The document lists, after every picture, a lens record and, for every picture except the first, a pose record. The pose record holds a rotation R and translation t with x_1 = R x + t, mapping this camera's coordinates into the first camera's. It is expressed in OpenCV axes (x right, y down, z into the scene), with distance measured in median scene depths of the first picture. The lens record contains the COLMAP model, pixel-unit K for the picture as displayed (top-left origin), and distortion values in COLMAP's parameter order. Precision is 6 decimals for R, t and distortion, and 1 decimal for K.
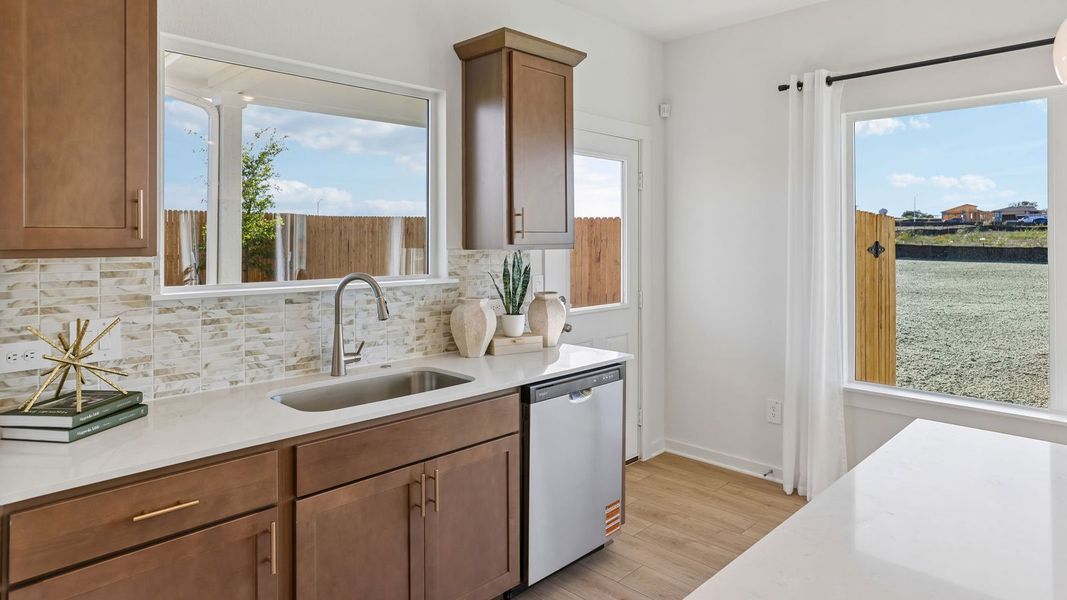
lens RADIAL K [[635.4, 0, 522.7], [0, 635.4, 233.7], [0, 0, 1]] dist [0.000358, 0.011652]
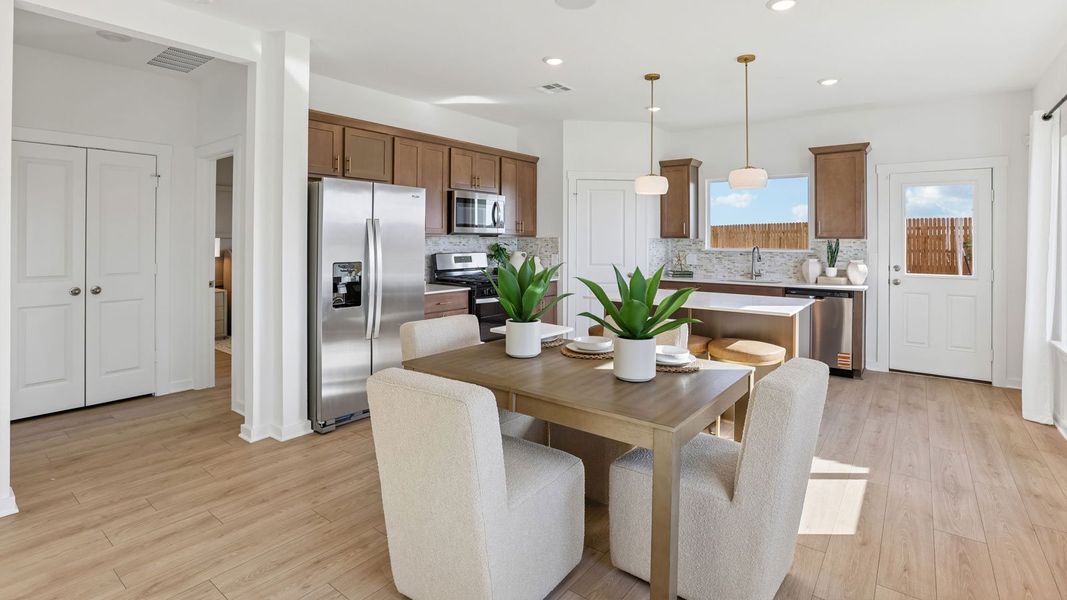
lens RADIAL K [[491.2, 0, 518.6], [0, 491.2, 235.3], [0, 0, 1]] dist [-0.023212, 0.006665]
pose [[0.105967, -0.004710, -0.994358, 2.124029], [0.004250, 0.999982, -0.004284, 0.020009], [0.994361, -0.003772, 0.105986, -0.391224]]
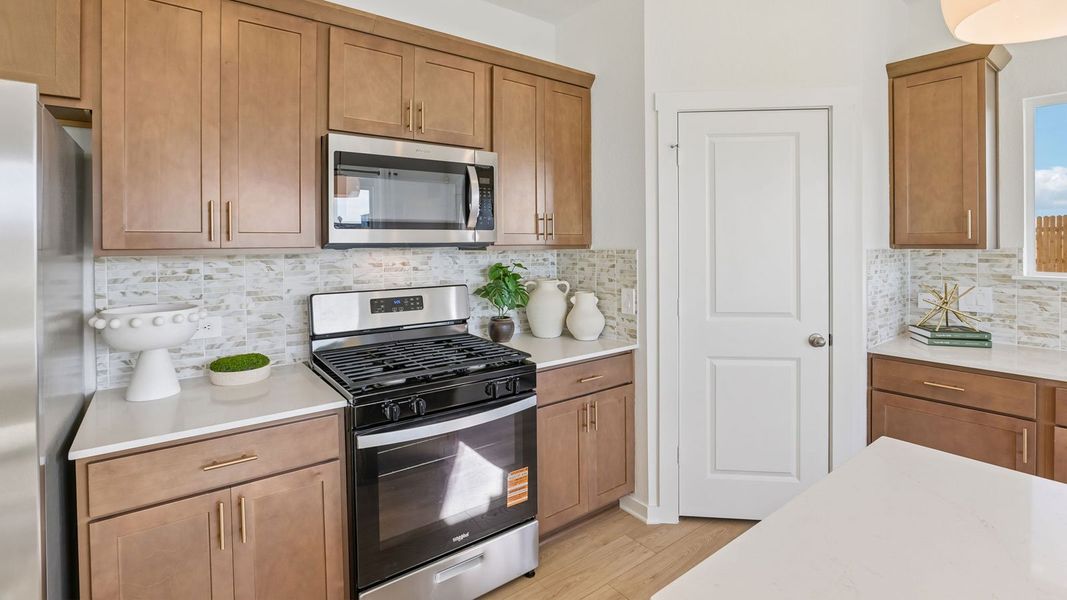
lens RADIAL K [[491.2, 0, 520.2], [0, 491.2, 246.0], [0, 0, 1]] dist [-0.023212, 0.006665]
pose [[-0.134663, 0.008922, -0.990851, 0.684108], [0.015099, 0.999862, 0.006951, 0.000452], [0.990776, -0.014025, -0.134780, -0.011197]]
